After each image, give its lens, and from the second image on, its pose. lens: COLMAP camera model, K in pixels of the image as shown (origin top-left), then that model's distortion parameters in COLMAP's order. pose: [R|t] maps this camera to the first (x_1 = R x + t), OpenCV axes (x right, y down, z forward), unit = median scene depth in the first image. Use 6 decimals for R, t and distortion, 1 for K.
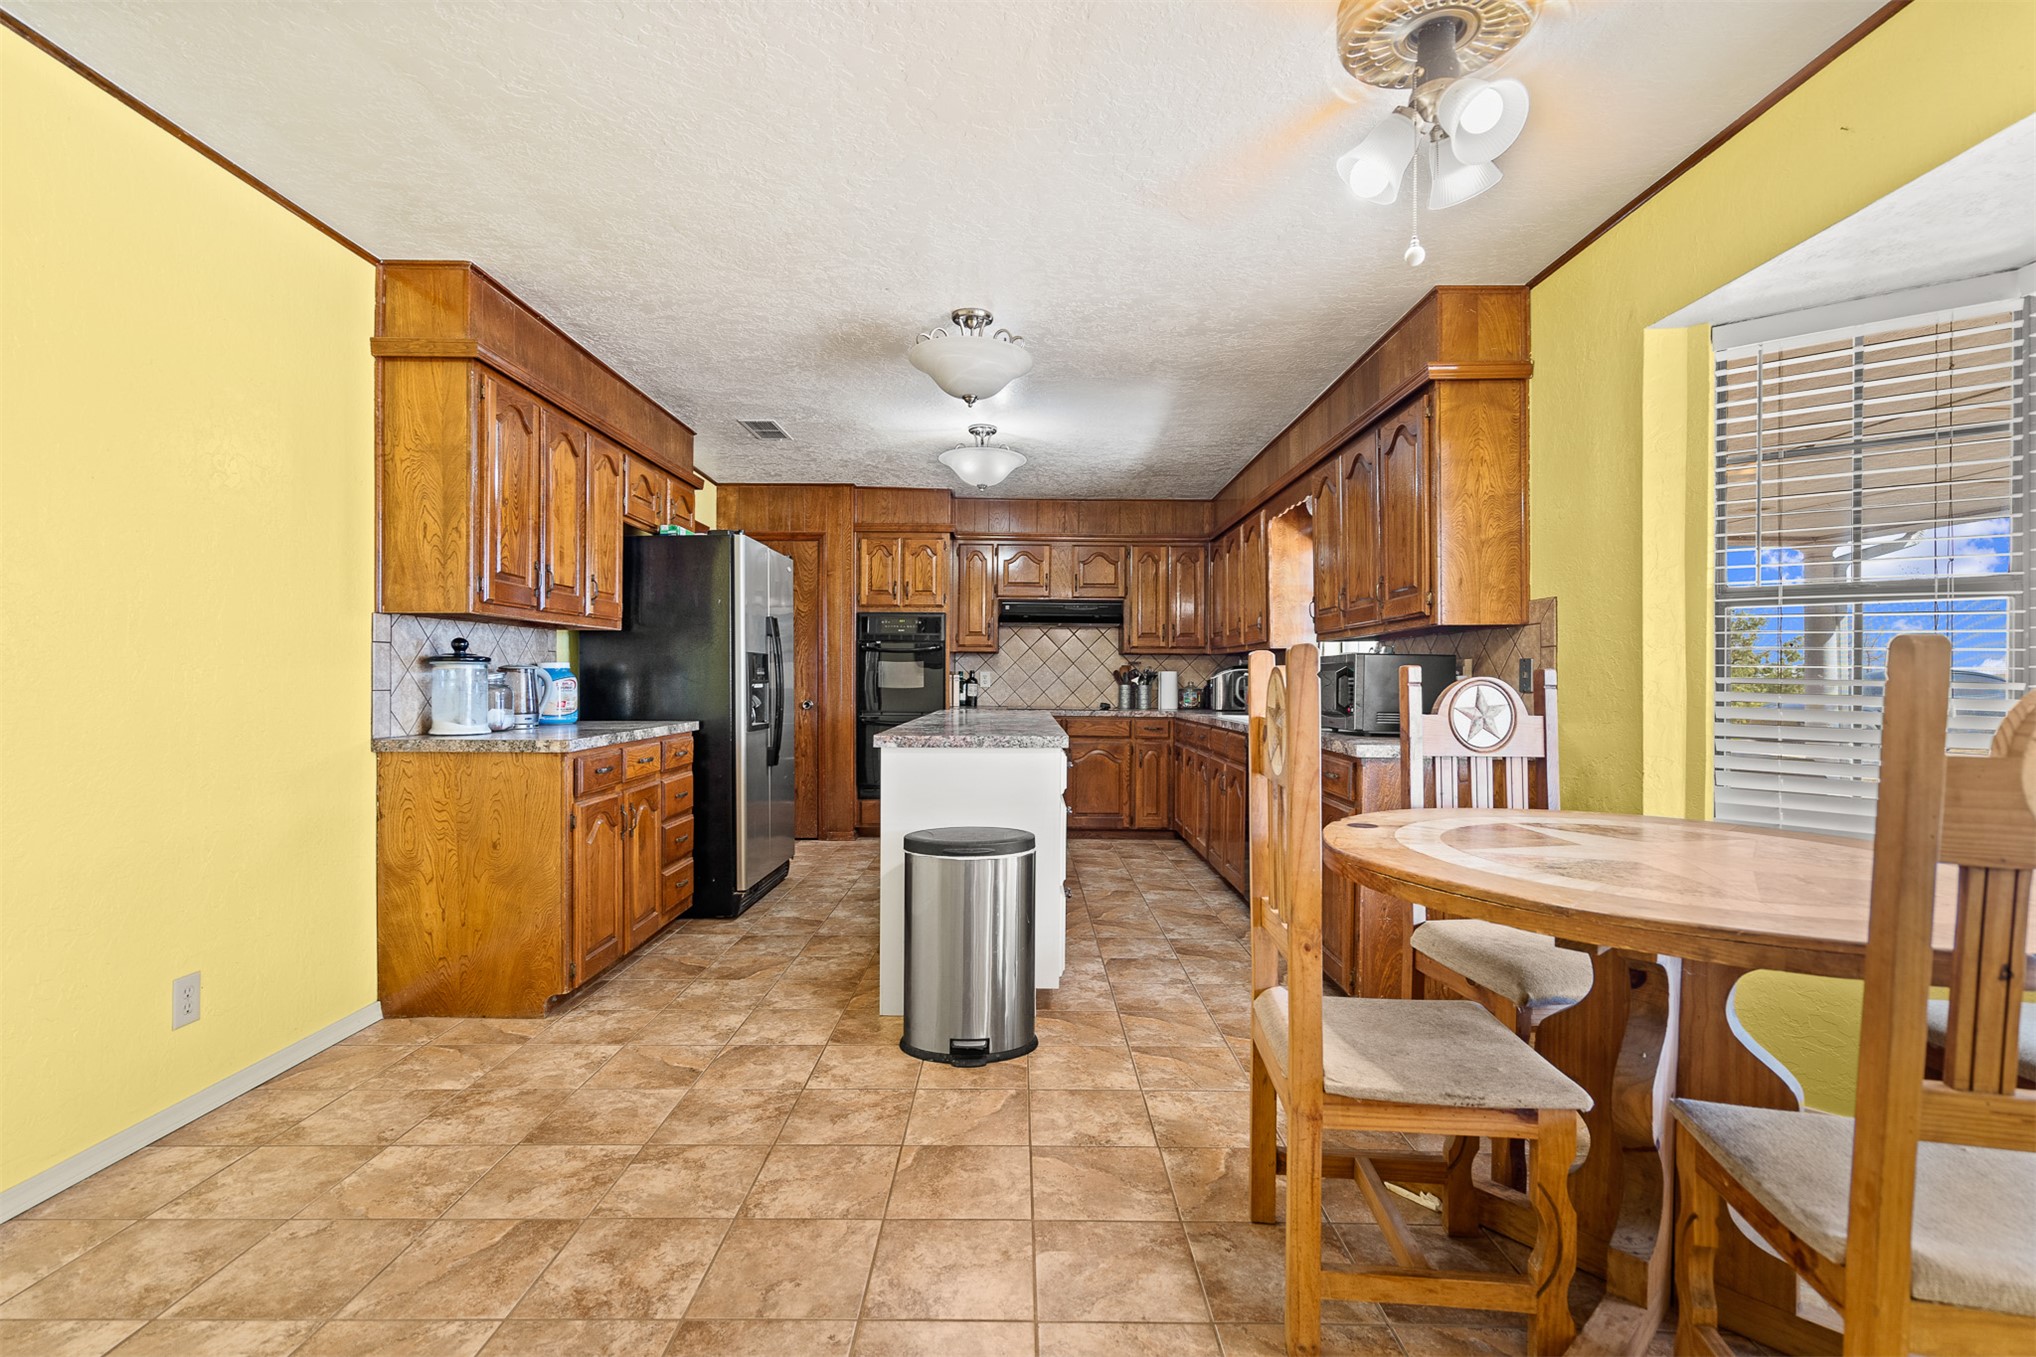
lens RADIAL K [[938.7, 0, 1012.8], [0, 938.7, 674.2], [0, 0, 1]] dist [0.001463, 0.000910]
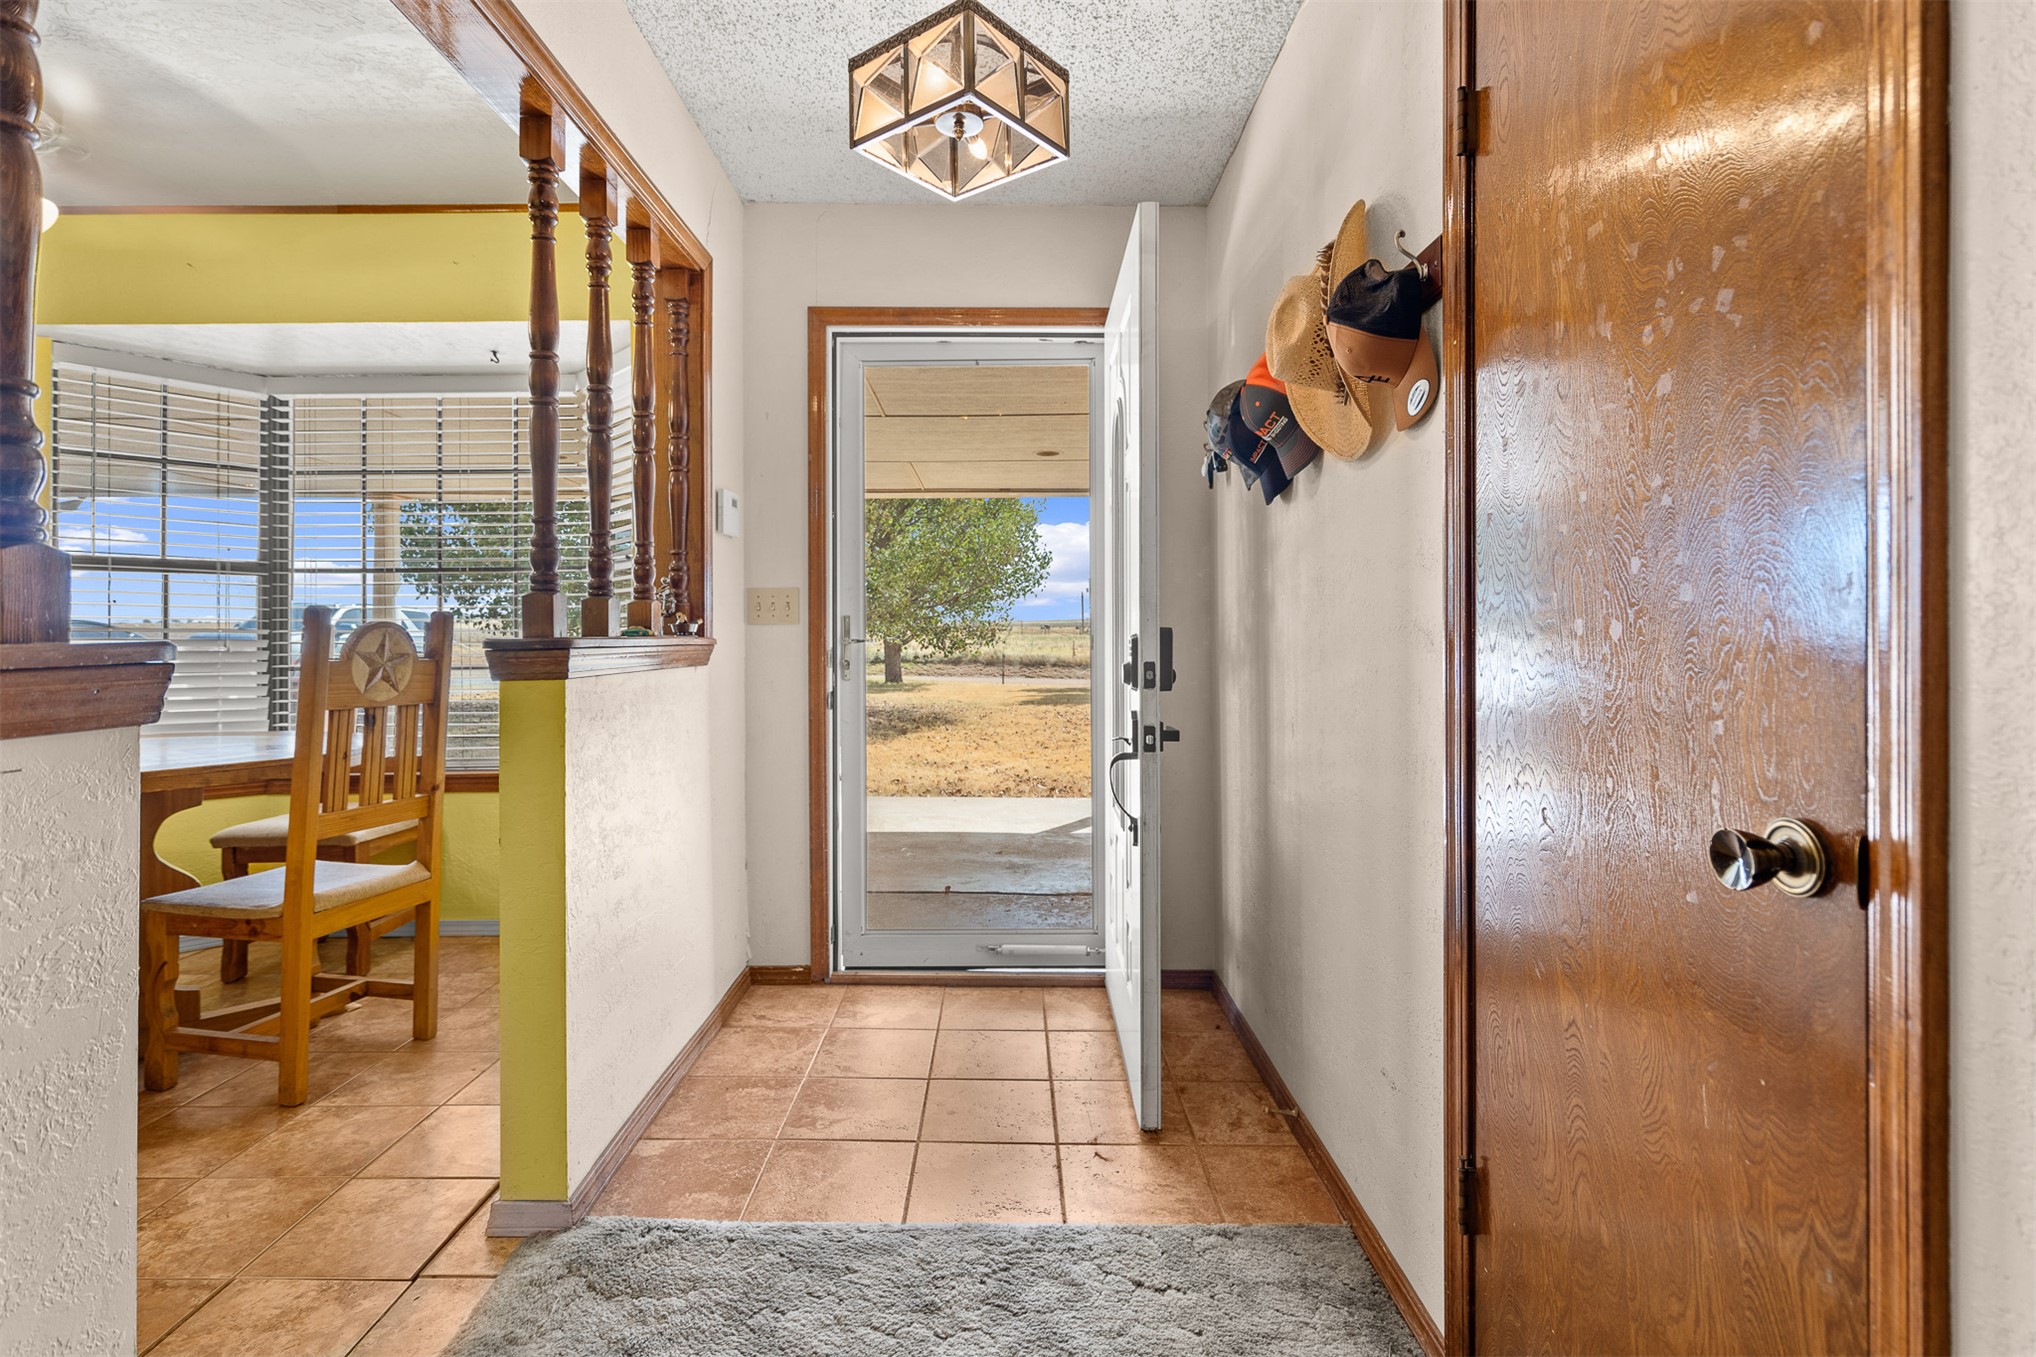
lens RADIAL K [[961.2, 0, 1011.4], [0, 961.2, 628.1], [0, 0, 1]] dist [0.001559, 0.000464]
pose [[-0.010203, -0.002094, 0.999946, -0.296587], [-0.002245, 0.999995, 0.002071, 0.000181], [-0.999945, -0.002224, -0.010208, -0.134910]]
